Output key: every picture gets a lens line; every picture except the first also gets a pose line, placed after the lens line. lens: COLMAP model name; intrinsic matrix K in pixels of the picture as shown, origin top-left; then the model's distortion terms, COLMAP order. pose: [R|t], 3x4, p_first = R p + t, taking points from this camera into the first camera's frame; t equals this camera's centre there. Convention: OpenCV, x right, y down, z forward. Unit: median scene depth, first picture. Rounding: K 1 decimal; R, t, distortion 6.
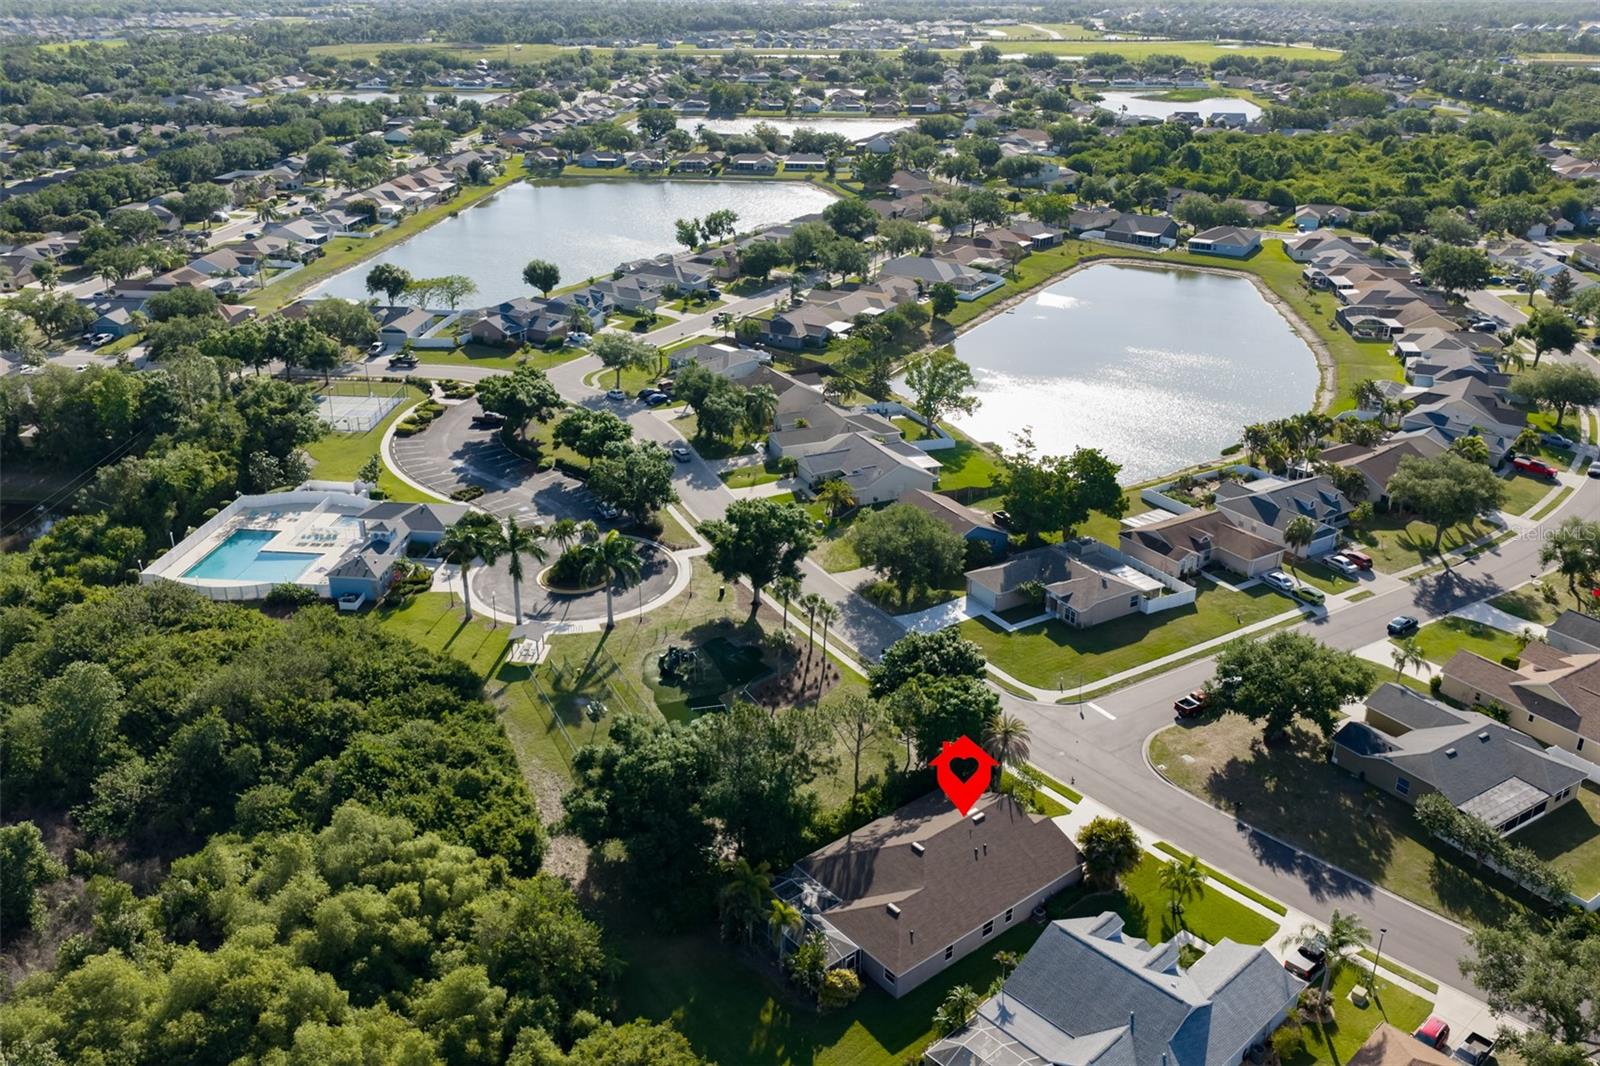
lens RADIAL K [[1321.3, 0, 805.2], [0, 1321.3, 535.5], [0, 0, 1]] dist [0.015960, -0.028575]
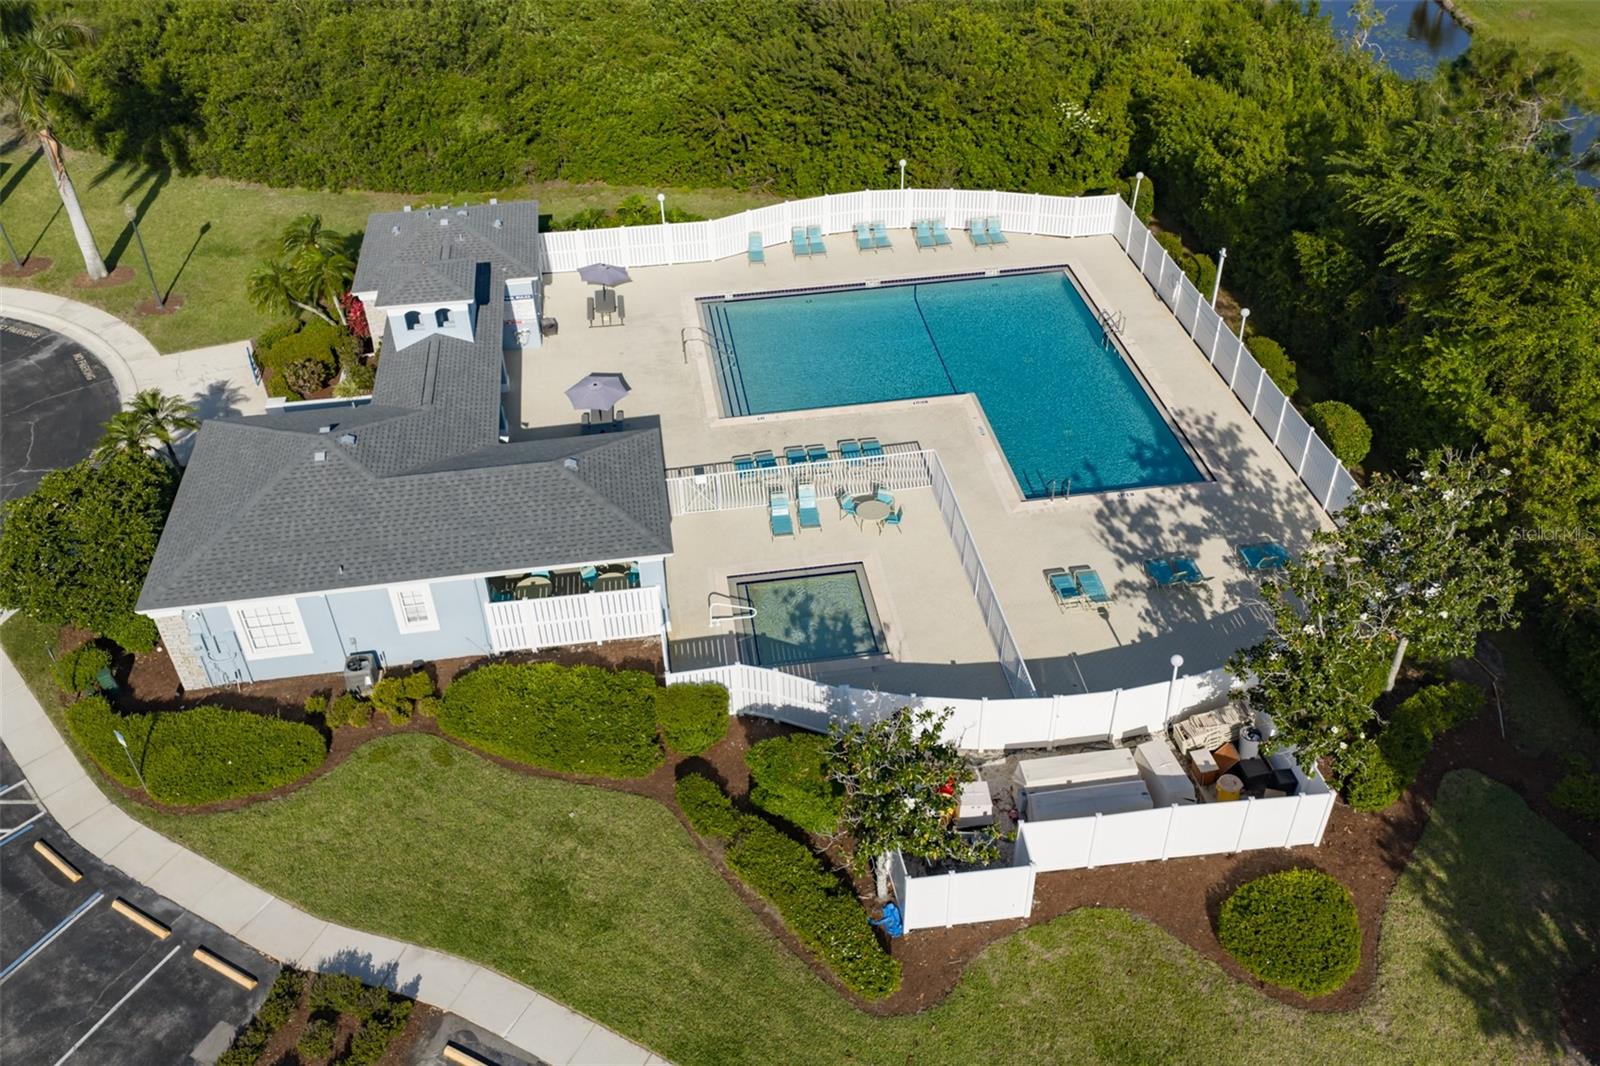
lens RADIAL K [[1321.3, 0, 805.2], [0, 1321.3, 535.5], [0, 0, 1]] dist [0.015960, -0.028575]
pose [[-0.966756, 0.170725, -0.190357, -0.195581], [-0.088128, 0.476375, 0.874814, -0.127403], [0.240034, 0.862508, -0.445493, 0.690421]]
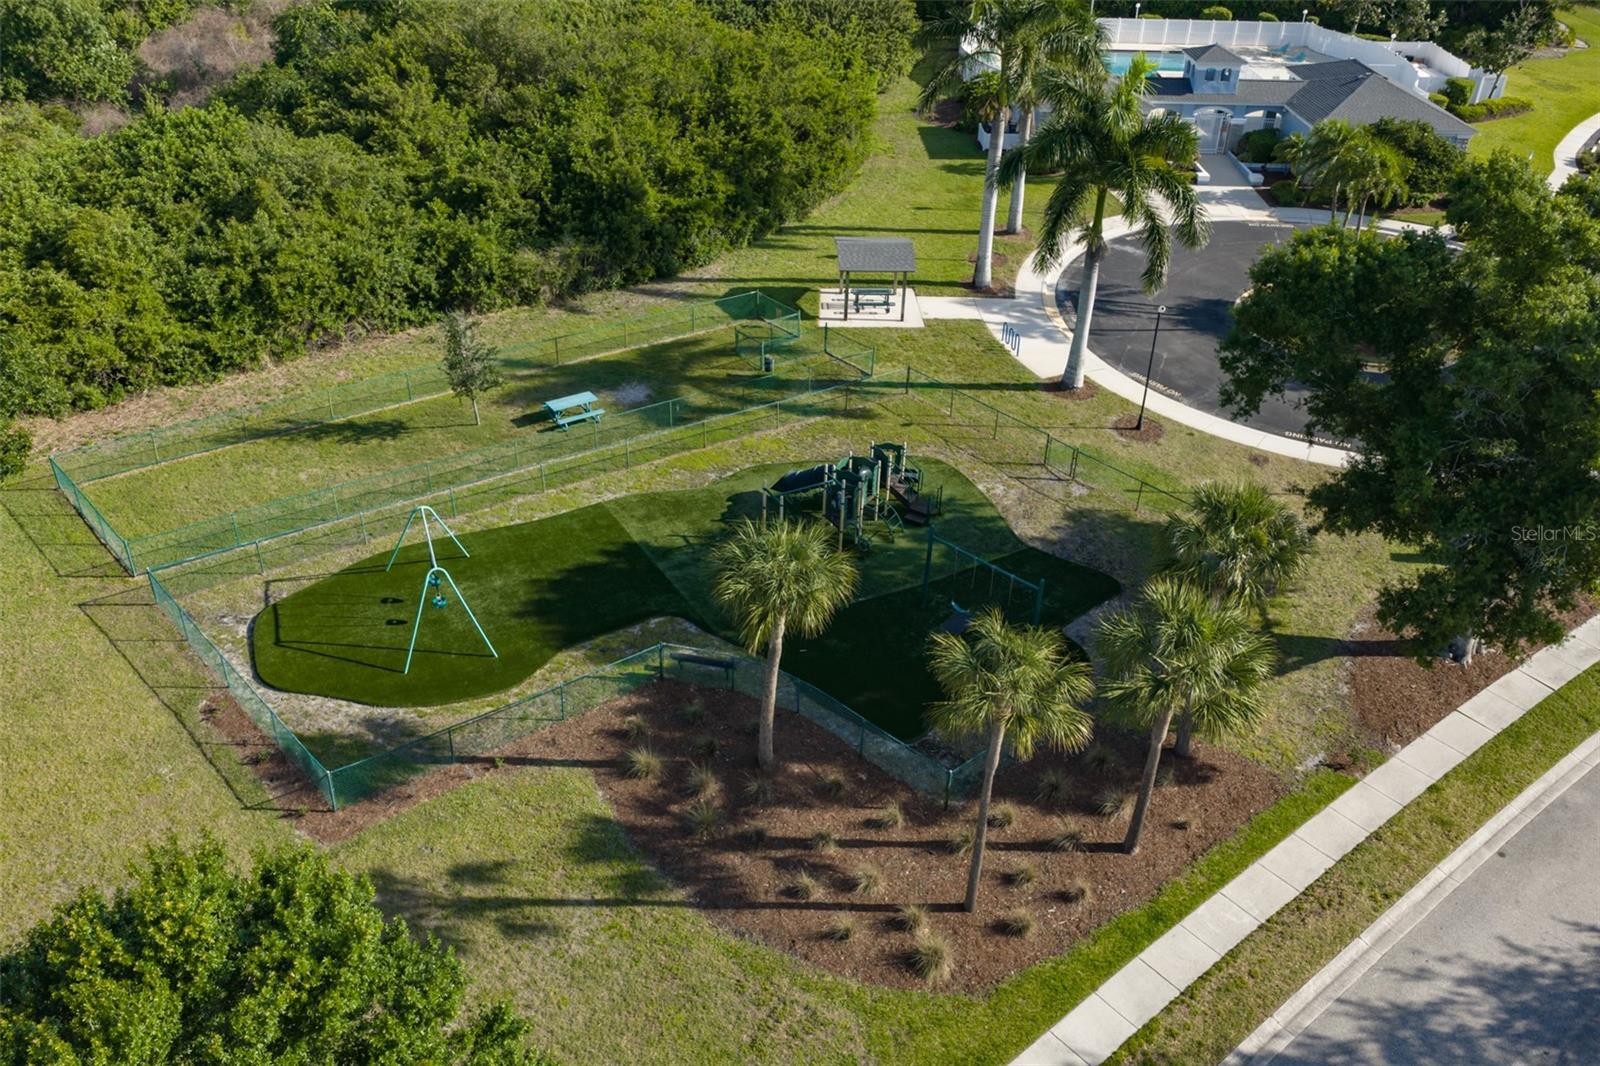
lens RADIAL K [[1321.3, 0, 805.2], [0, 1321.3, 535.5], [0, 0, 1]] dist [0.015960, -0.028575]
pose [[0.125488, 0.536791, -0.834331, 0.075761], [-0.422651, 0.789771, 0.444553, -0.011536], [0.897563, 0.296845, 0.325982, 0.455184]]
